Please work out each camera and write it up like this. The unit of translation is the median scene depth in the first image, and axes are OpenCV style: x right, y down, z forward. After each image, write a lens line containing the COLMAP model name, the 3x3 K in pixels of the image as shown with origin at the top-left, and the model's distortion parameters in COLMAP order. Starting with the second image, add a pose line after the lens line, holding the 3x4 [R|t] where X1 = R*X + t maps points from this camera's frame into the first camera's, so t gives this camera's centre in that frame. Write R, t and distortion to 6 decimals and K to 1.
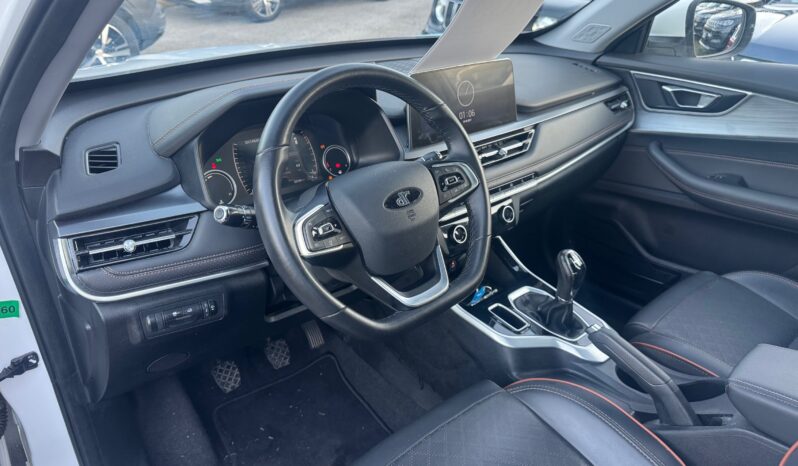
lens RADIAL K [[564.1, 0, 399.0], [0, 564.1, 233.0], [0, 0, 1]] dist [0.102434, -0.130195]
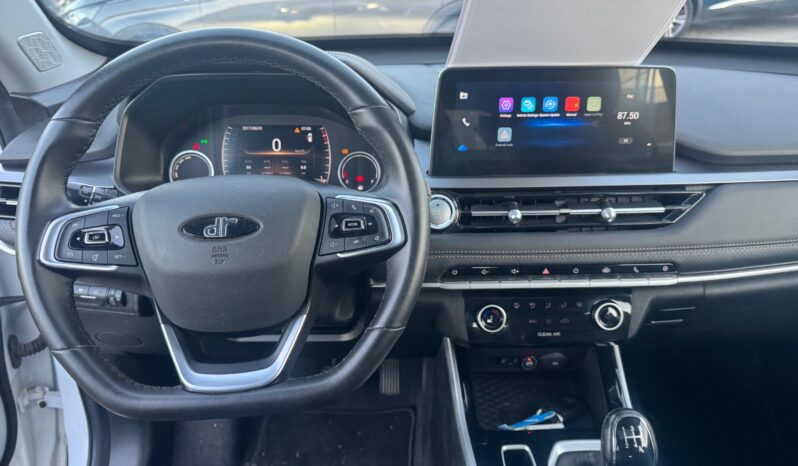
lens RADIAL K [[564.1, 0, 399.0], [0, 564.1, 233.0], [0, 0, 1]] dist [0.102434, -0.130195]
pose [[0.773768, 0.248390, -0.582739, 0.356432], [-0.267954, 0.961905, 0.054214, -0.092389], [0.574006, 0.114198, 0.810849, 0.363709]]
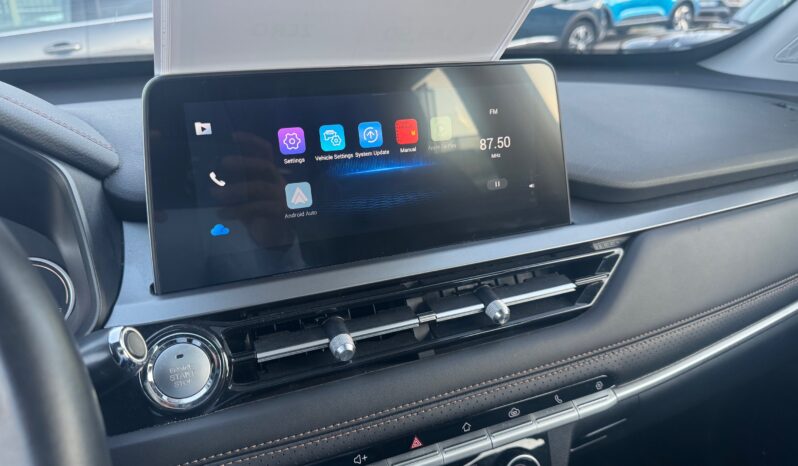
lens RADIAL K [[573.5, 0, 404.4], [0, 573.5, 234.4], [0, 0, 1]] dist [0.109903, -0.203179]
pose [[0.944260, 0.066223, -0.322471, 0.230970], [-0.105900, 0.988595, -0.107078, -0.139258], [0.311702, 0.135259, 0.940504, 0.616125]]
